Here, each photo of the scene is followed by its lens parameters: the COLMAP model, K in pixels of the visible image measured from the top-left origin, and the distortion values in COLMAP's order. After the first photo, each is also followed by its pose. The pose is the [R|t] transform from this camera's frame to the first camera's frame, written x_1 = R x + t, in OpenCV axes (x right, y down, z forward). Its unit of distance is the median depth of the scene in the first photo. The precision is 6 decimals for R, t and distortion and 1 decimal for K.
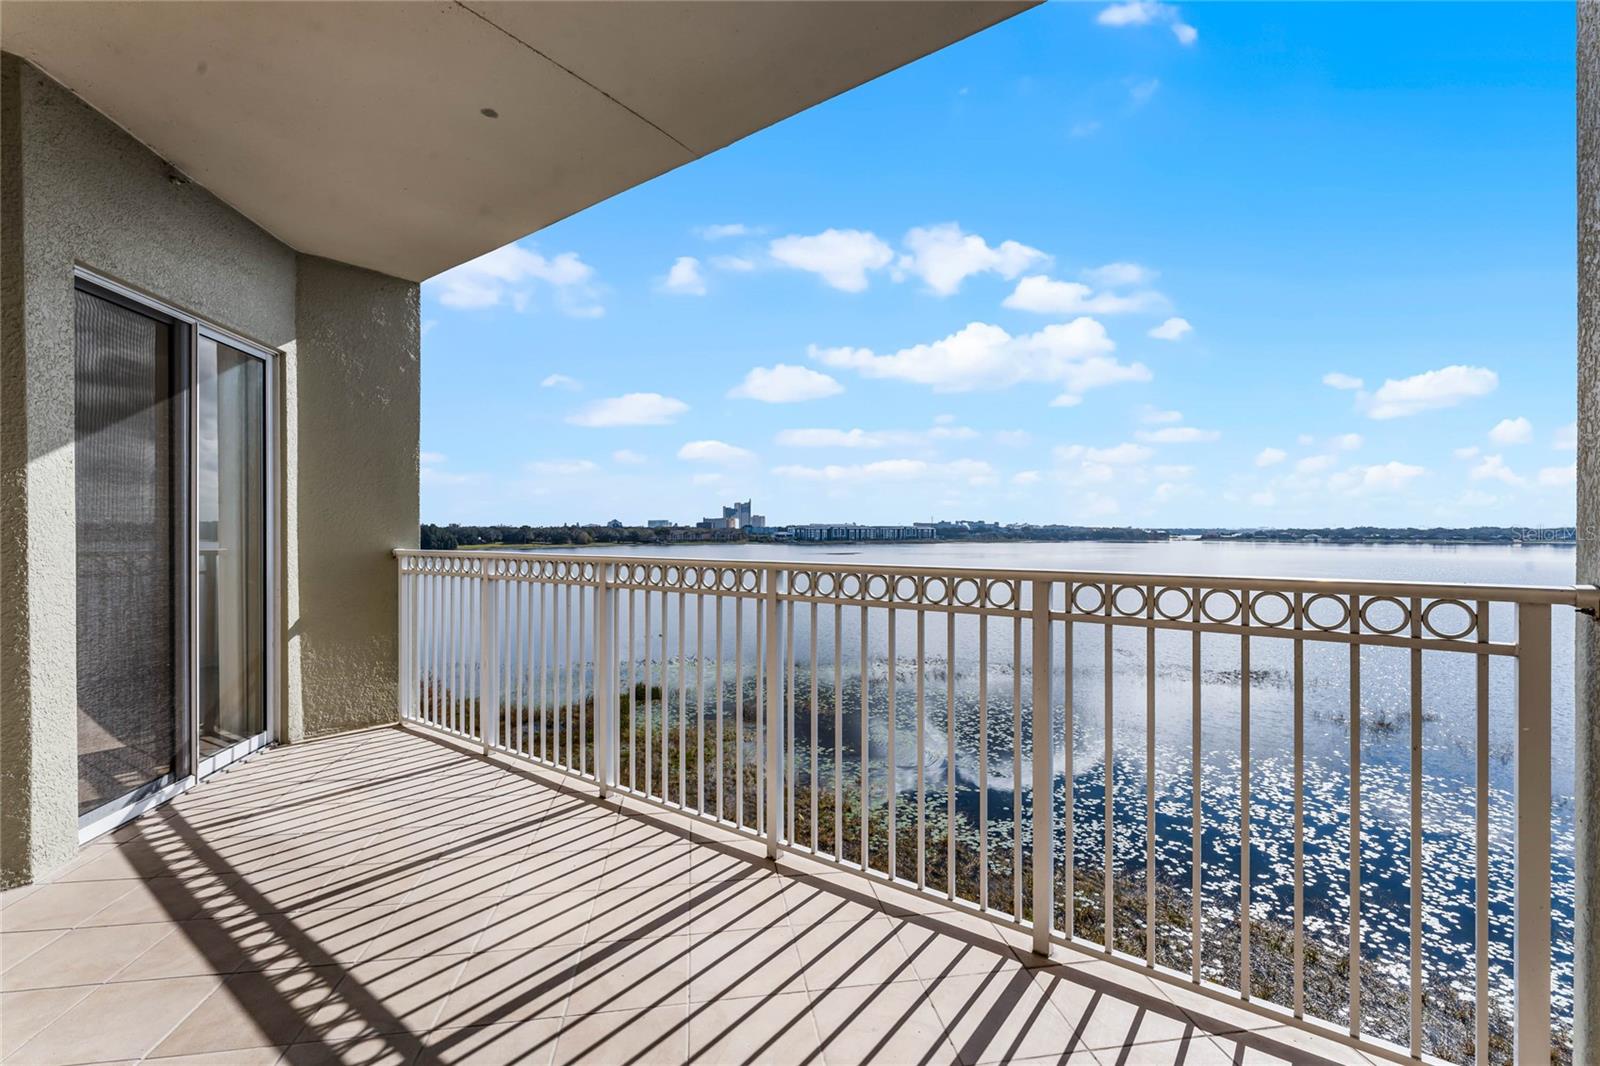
lens RADIAL K [[692.5, 0, 795.9], [0, 692.5, 531.9], [0, 0, 1]] dist [-0.001617, 0.000391]
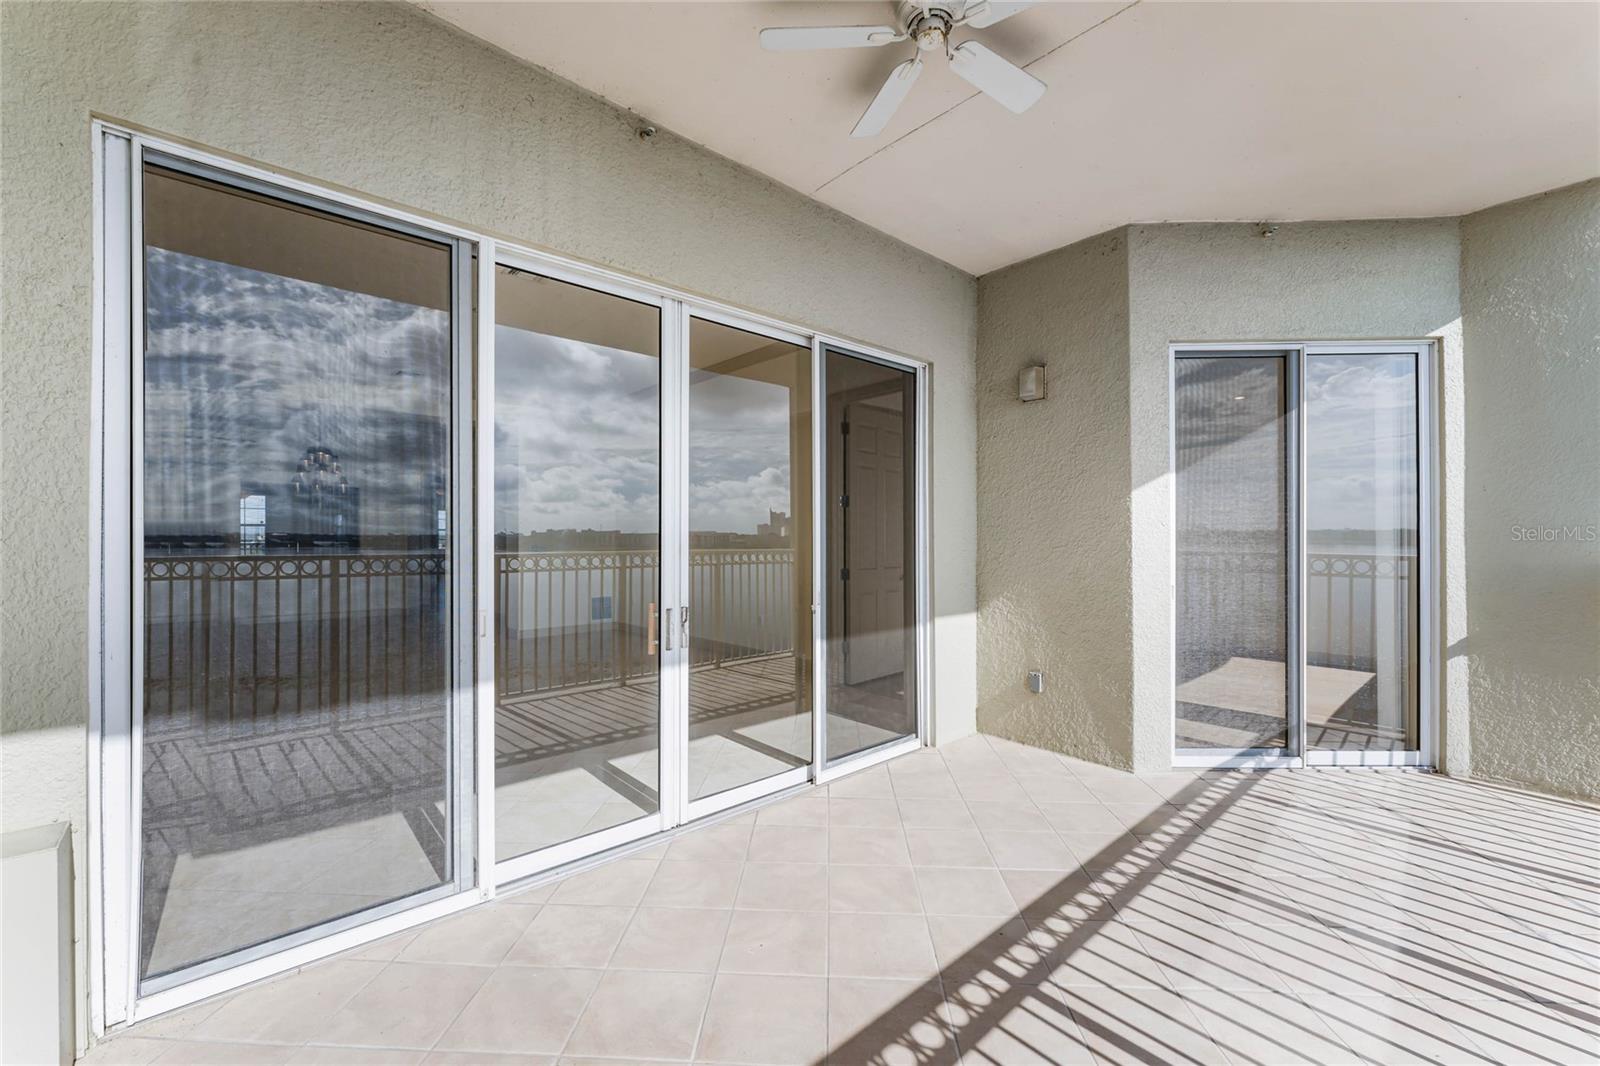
lens RADIAL K [[657.7, 0, 802.8], [0, 657.7, 534.3], [0, 0, 1]] dist [-0.003356, -0.000658]
pose [[-0.203478, -0.005791, -0.979062, 0.380056], [-0.000258, 0.999983, -0.005861, 0.002196], [0.979080, -0.000940, -0.203476, 0.524717]]
